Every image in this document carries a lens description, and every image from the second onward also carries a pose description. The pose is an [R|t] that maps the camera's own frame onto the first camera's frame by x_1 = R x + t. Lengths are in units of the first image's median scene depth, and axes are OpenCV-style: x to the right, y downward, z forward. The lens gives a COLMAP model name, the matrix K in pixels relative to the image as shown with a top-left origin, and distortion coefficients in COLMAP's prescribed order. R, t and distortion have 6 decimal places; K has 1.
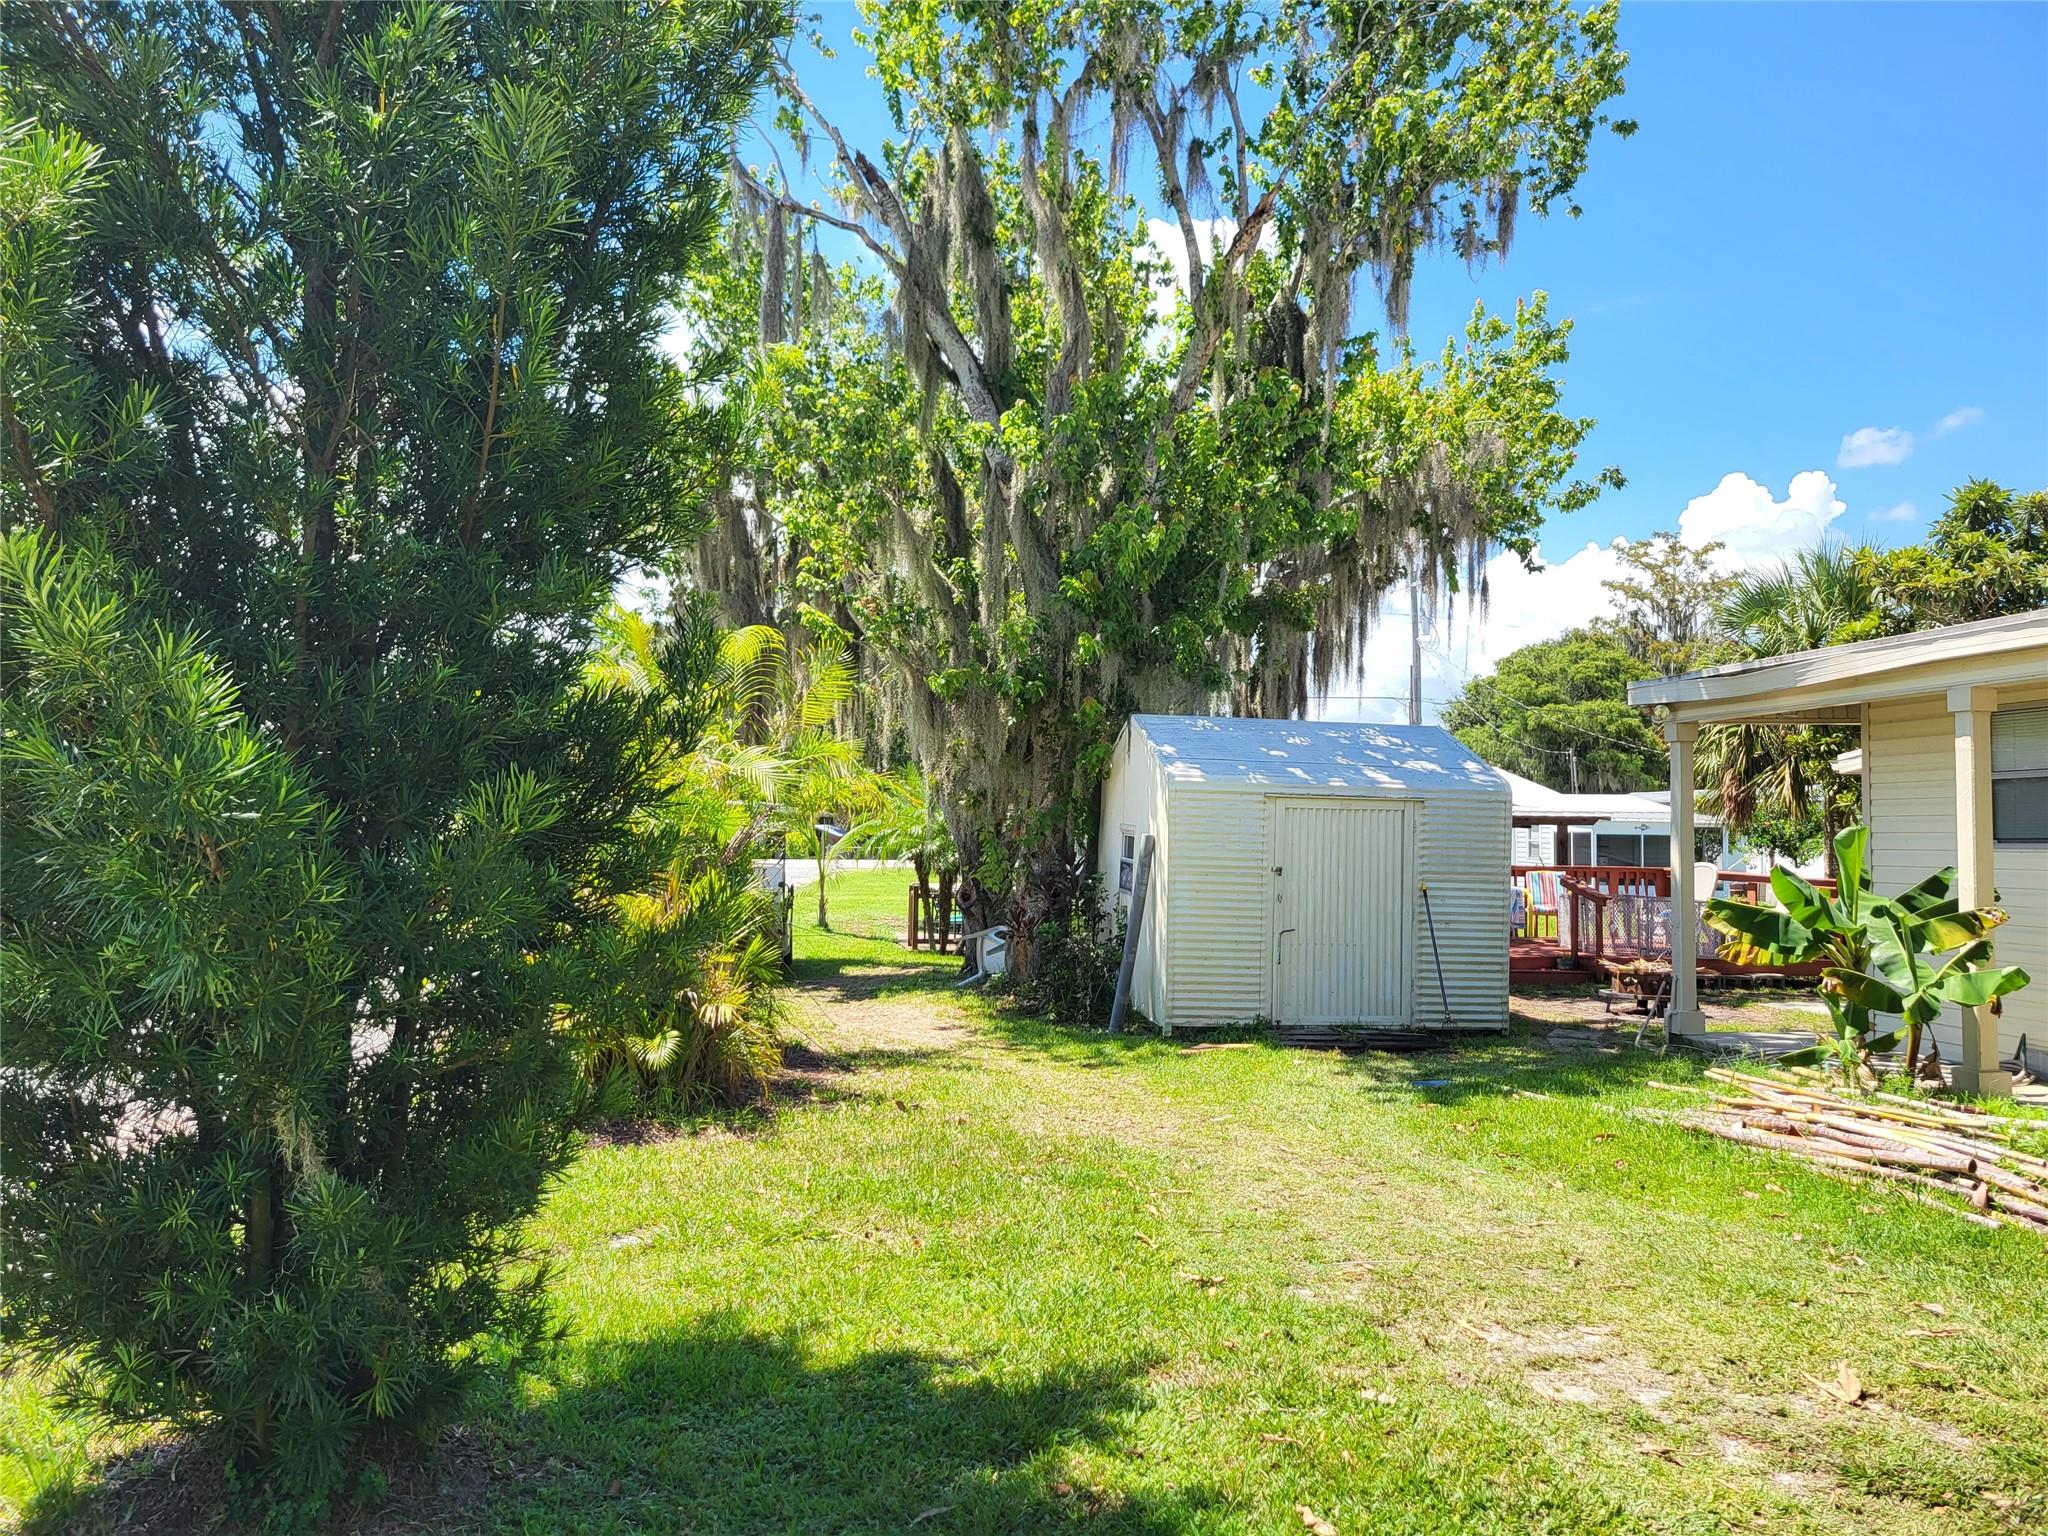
lens RADIAL K [[1544.0, 0, 1020.7], [0, 1544.0, 762.8], [0, 0, 1]] dist [0.052324, -0.042355]
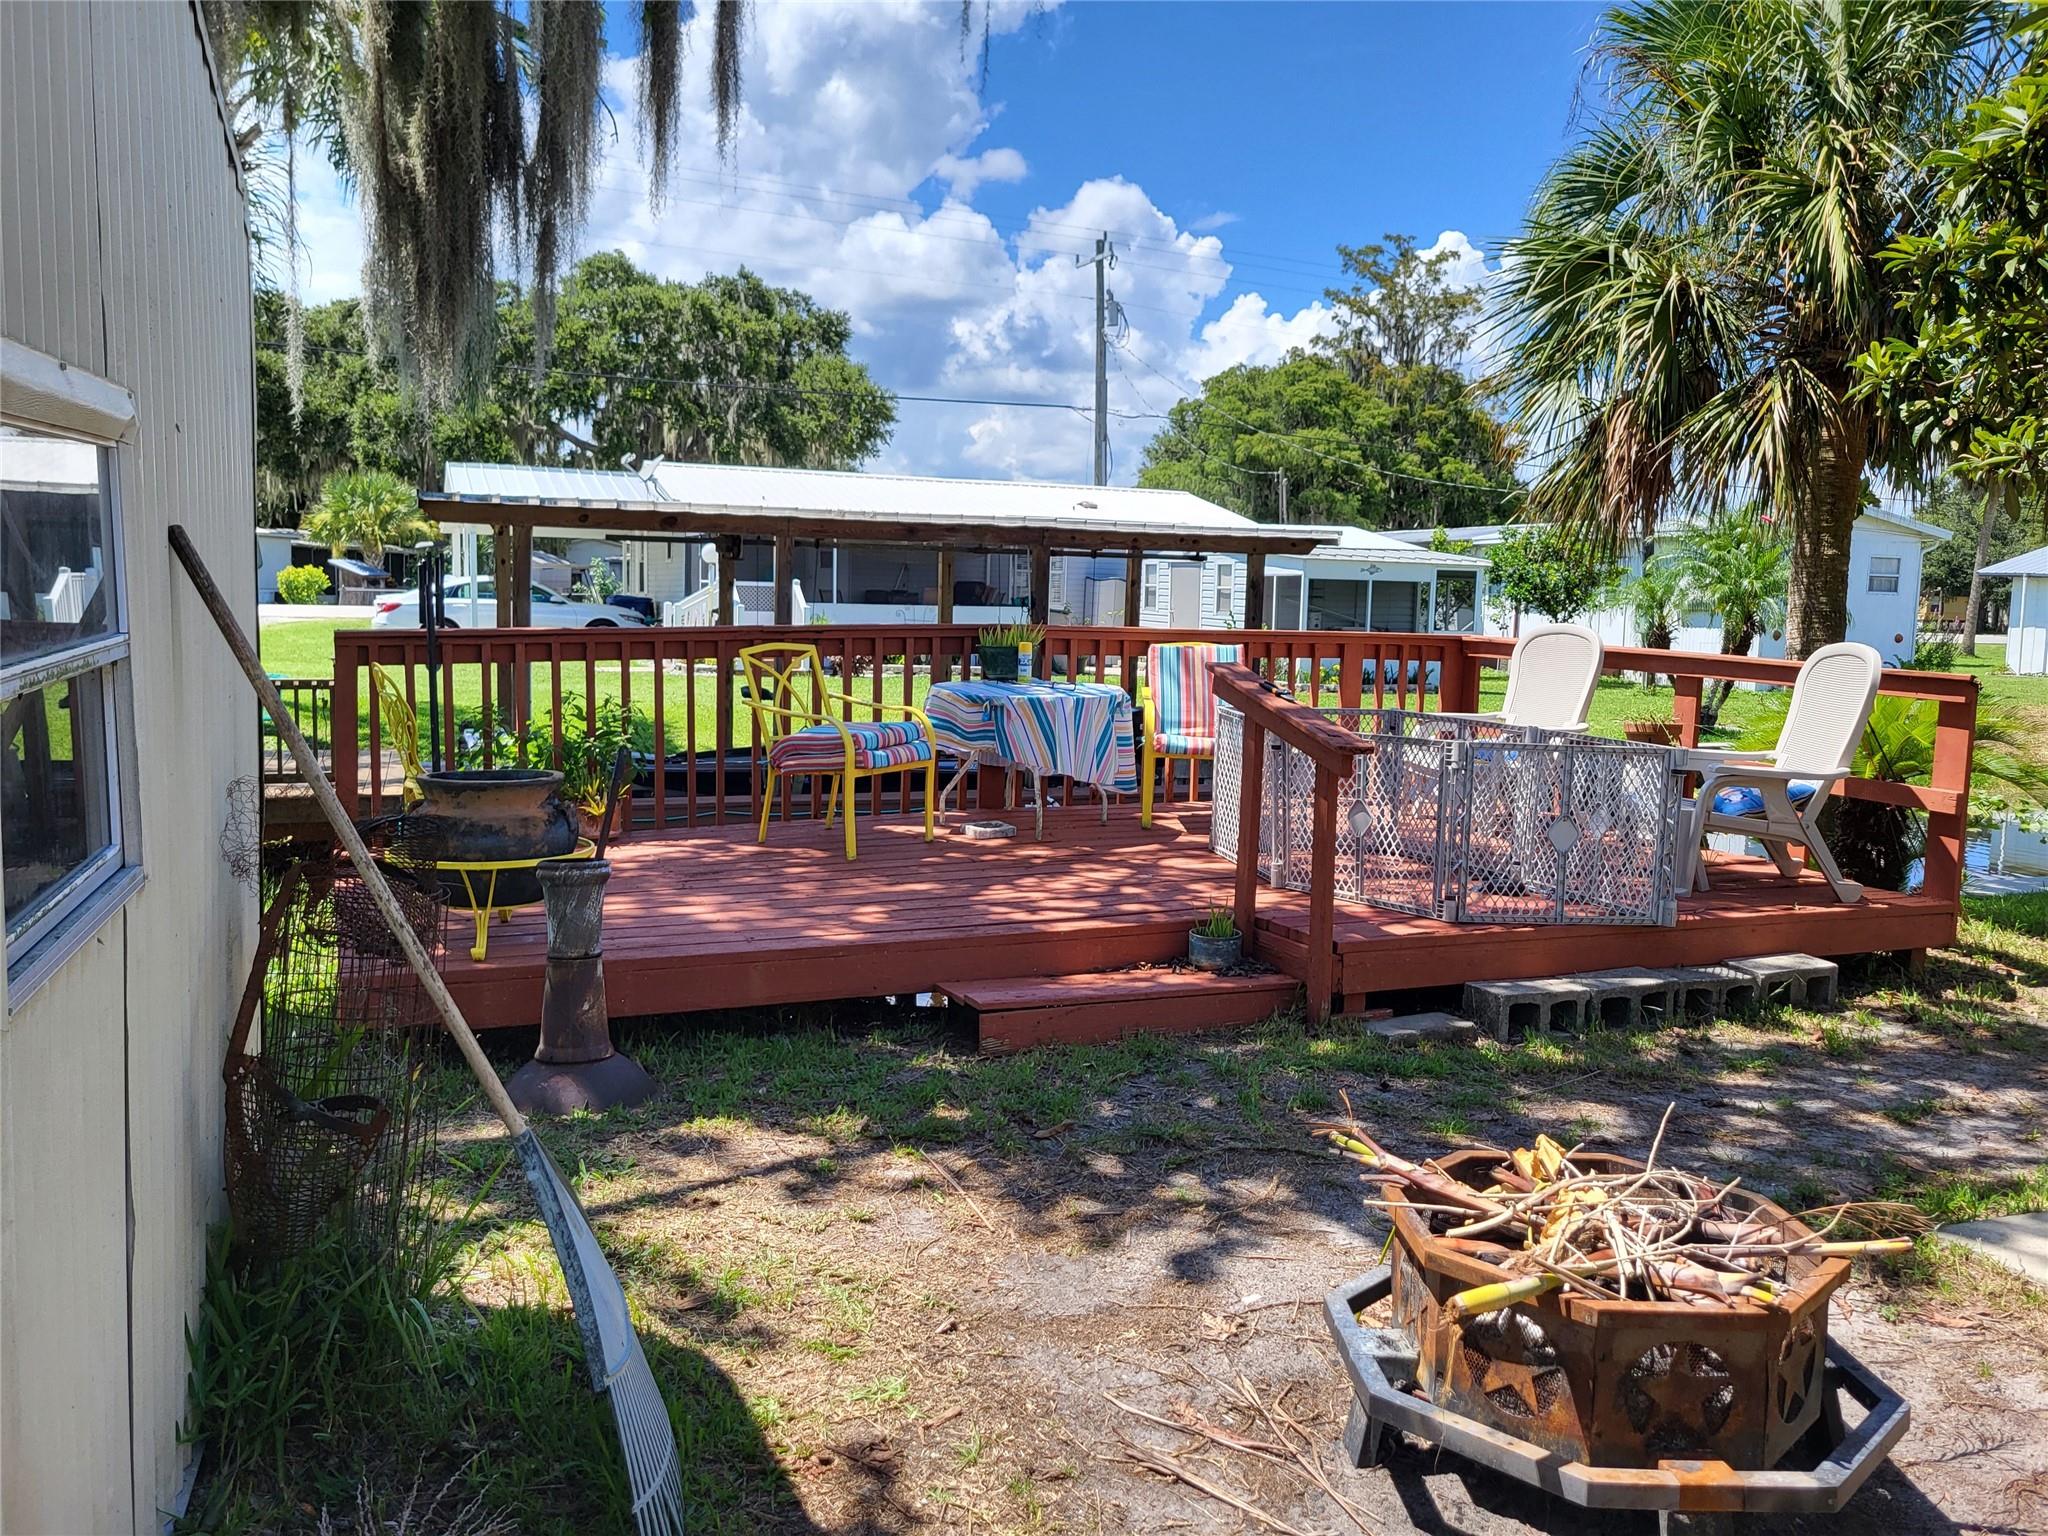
lens RADIAL K [[1544.0, 0, 1023.1], [0, 1544.0, 775.1], [0, 0, 1]] dist [0.052324, -0.042355]
pose [[0.984380, -0.011385, 0.175686, 0.058295], [-0.017971, 0.986197, 0.164599, 0.009939], [-0.175135, -0.165186, 0.970588, 0.160268]]
